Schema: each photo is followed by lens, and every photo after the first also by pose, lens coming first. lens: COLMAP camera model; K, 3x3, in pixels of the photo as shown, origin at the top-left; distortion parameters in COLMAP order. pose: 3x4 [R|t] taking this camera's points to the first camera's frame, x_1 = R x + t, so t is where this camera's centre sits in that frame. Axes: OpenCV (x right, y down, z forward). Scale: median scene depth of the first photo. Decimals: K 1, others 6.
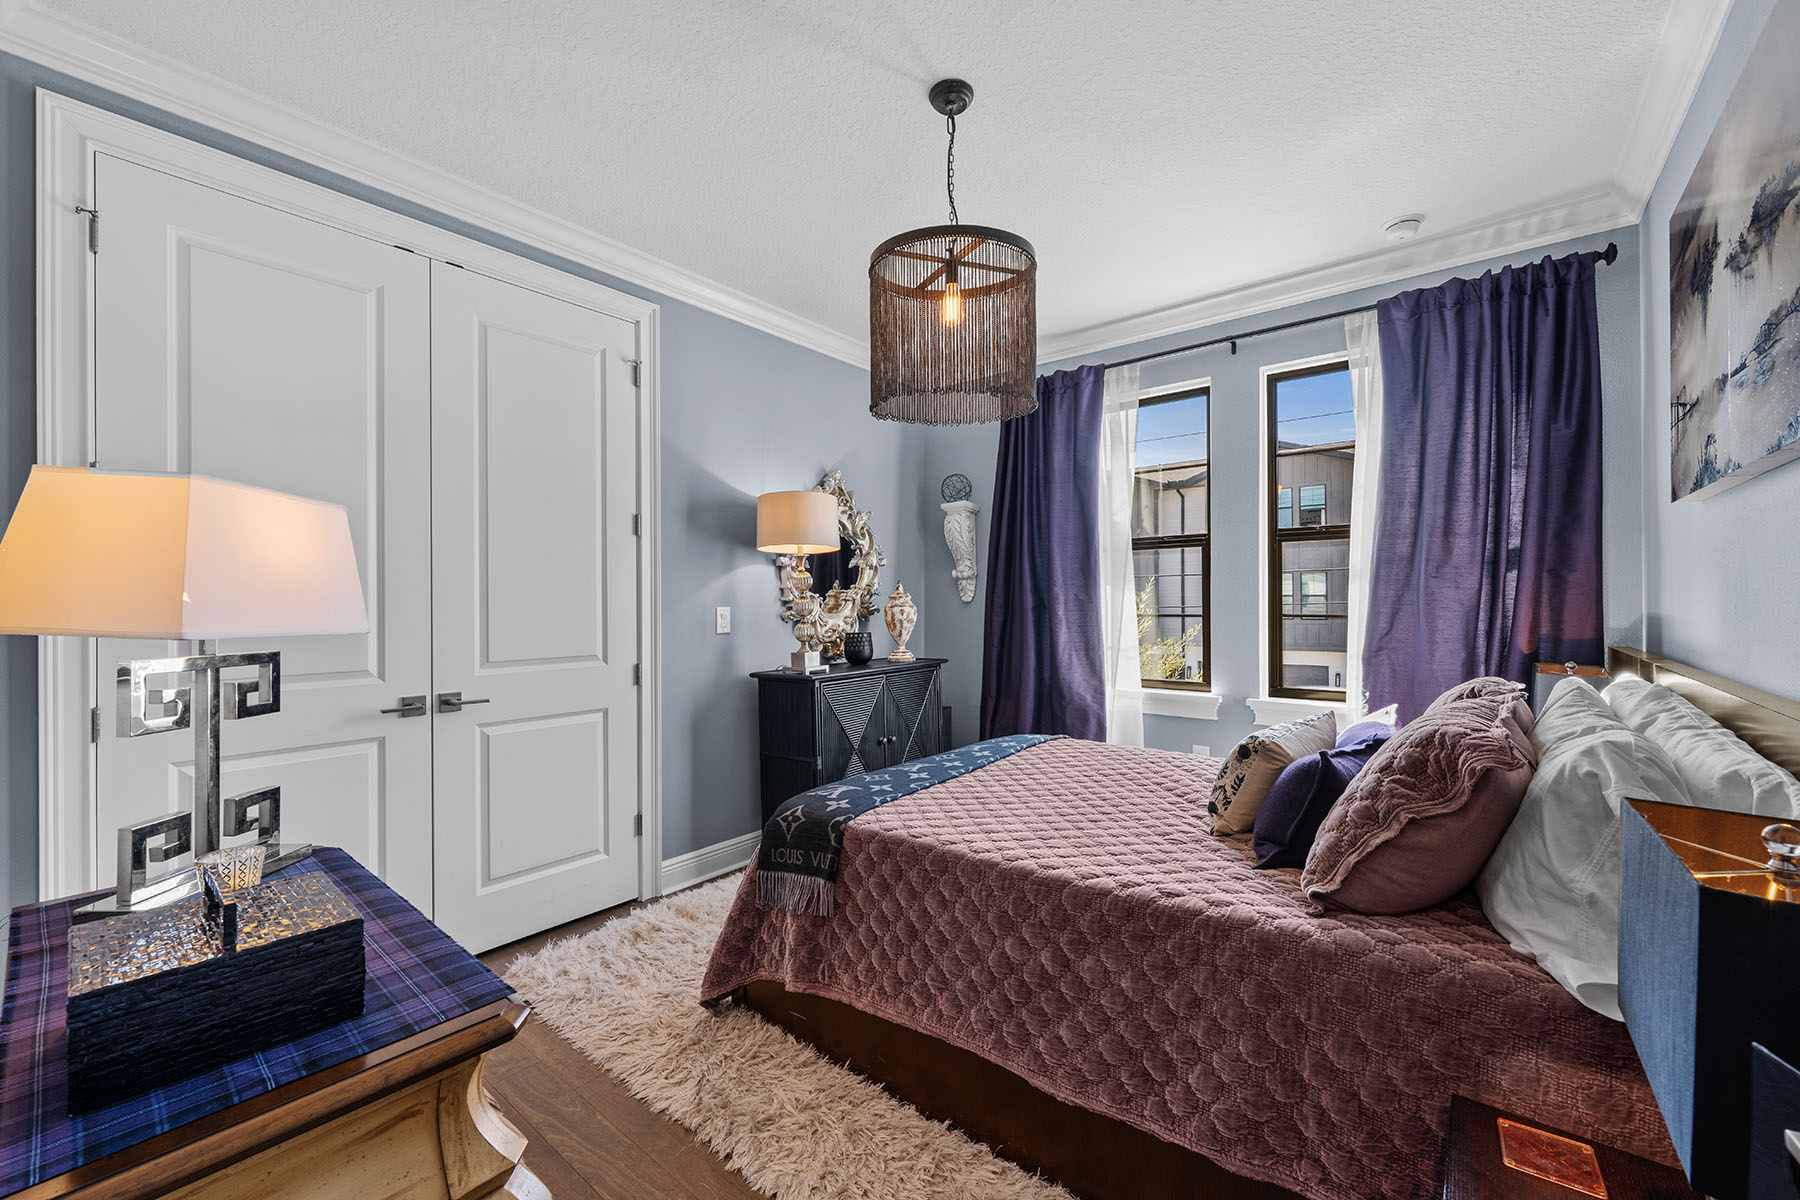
lens RADIAL K [[723.2, 0, 892.4], [0, 723.2, 607.3], [0, 0, 1]] dist [-0.001490, 0.000711]
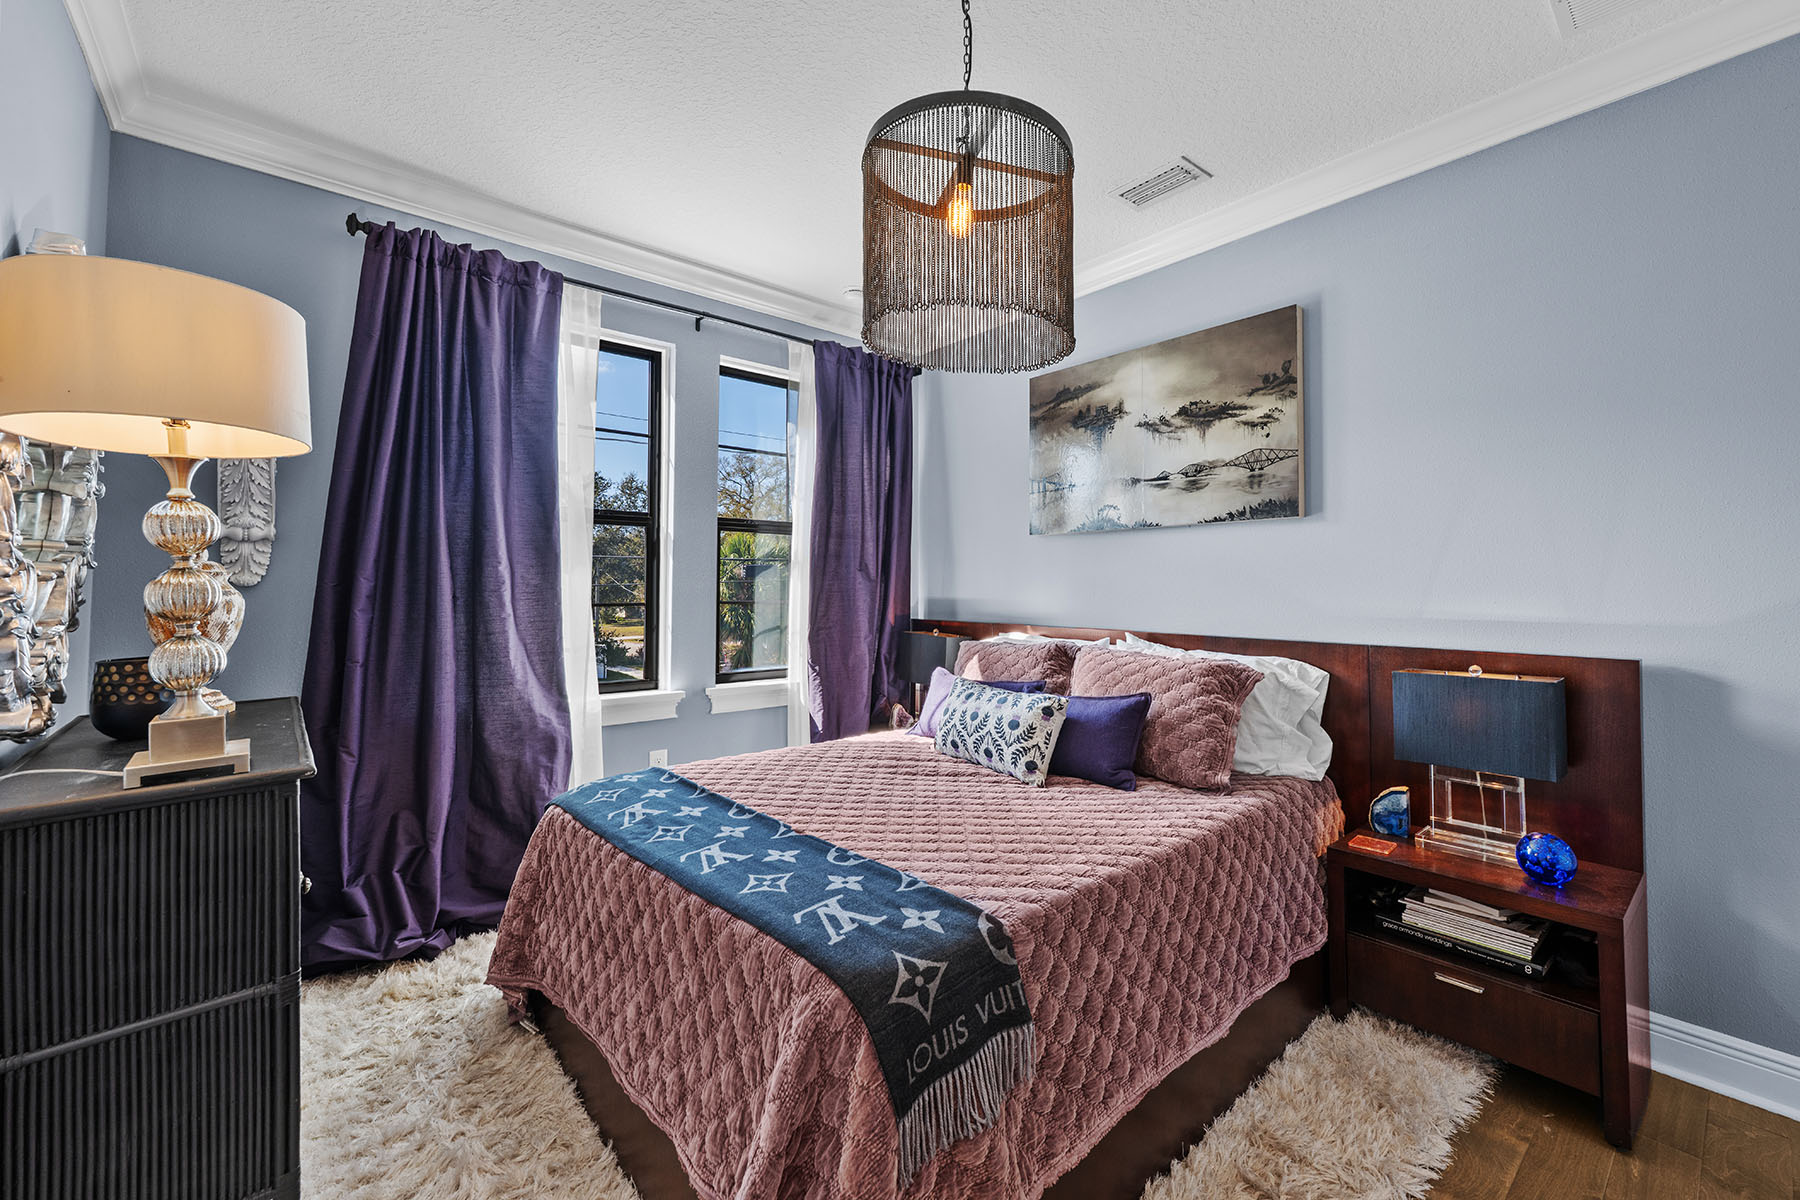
lens RADIAL K [[723.2, 0, 898.1], [0, 723.2, 592.7], [0, 0, 1]] dist [-0.001490, 0.000711]
pose [[0.178533, 0.001628, 0.983932, -0.425681], [0.003154, 0.999993, -0.002226, -0.000428], [-0.983929, 0.003501, 0.178527, 0.572514]]
